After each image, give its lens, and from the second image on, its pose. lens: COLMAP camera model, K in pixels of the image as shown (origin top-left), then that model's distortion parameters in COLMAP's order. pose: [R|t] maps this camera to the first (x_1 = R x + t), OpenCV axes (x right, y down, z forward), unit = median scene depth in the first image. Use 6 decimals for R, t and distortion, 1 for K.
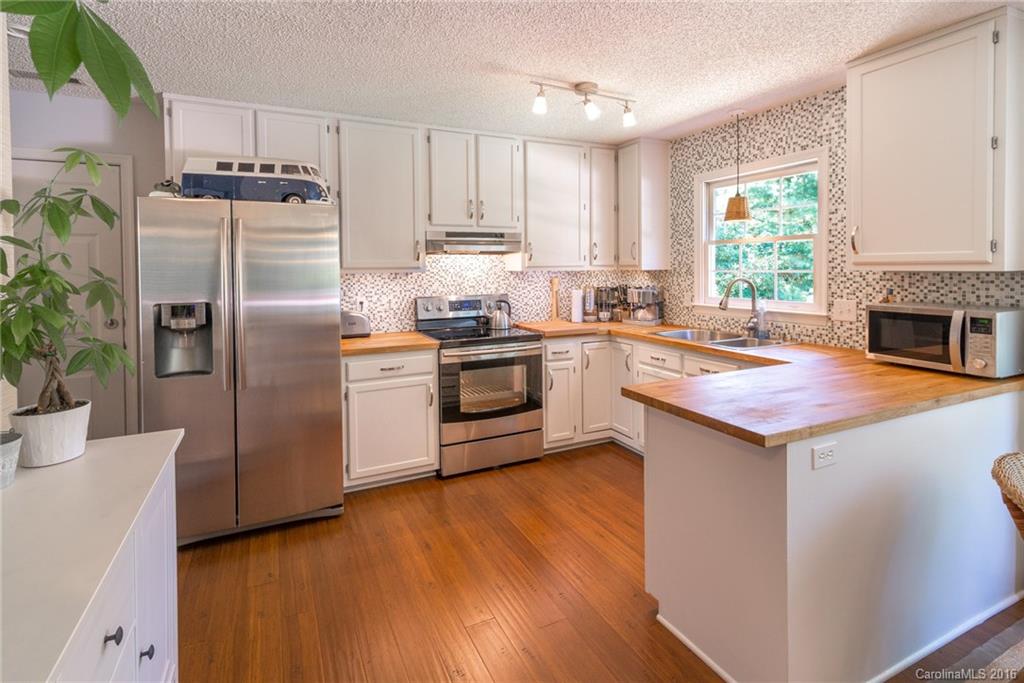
lens RADIAL K [[502.4, 0, 516.6], [0, 502.4, 276.8], [0, 0, 1]] dist [0.014896, -0.000430]
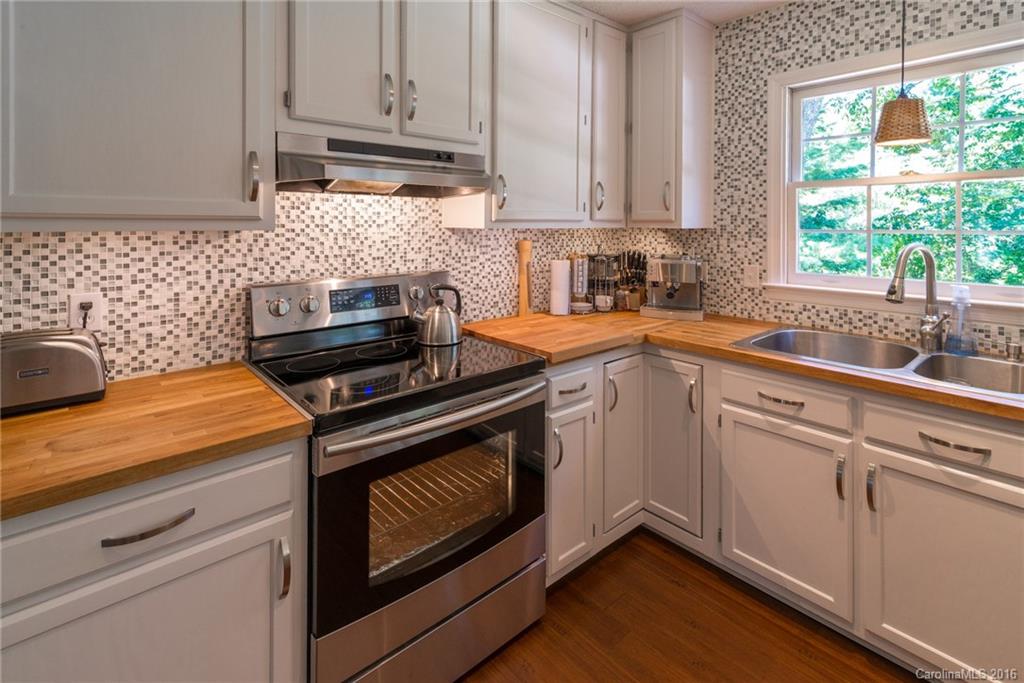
lens RADIAL K [[503.6, 0, 562.9], [0, 503.6, 223.0], [0, 0, 1]] dist [0.009657, 0.001592]
pose [[0.943498, 0.011584, 0.331176, -0.088330], [-0.003254, 0.999665, -0.025696, -0.004011], [-0.331363, 0.023166, 0.943219, 0.491814]]
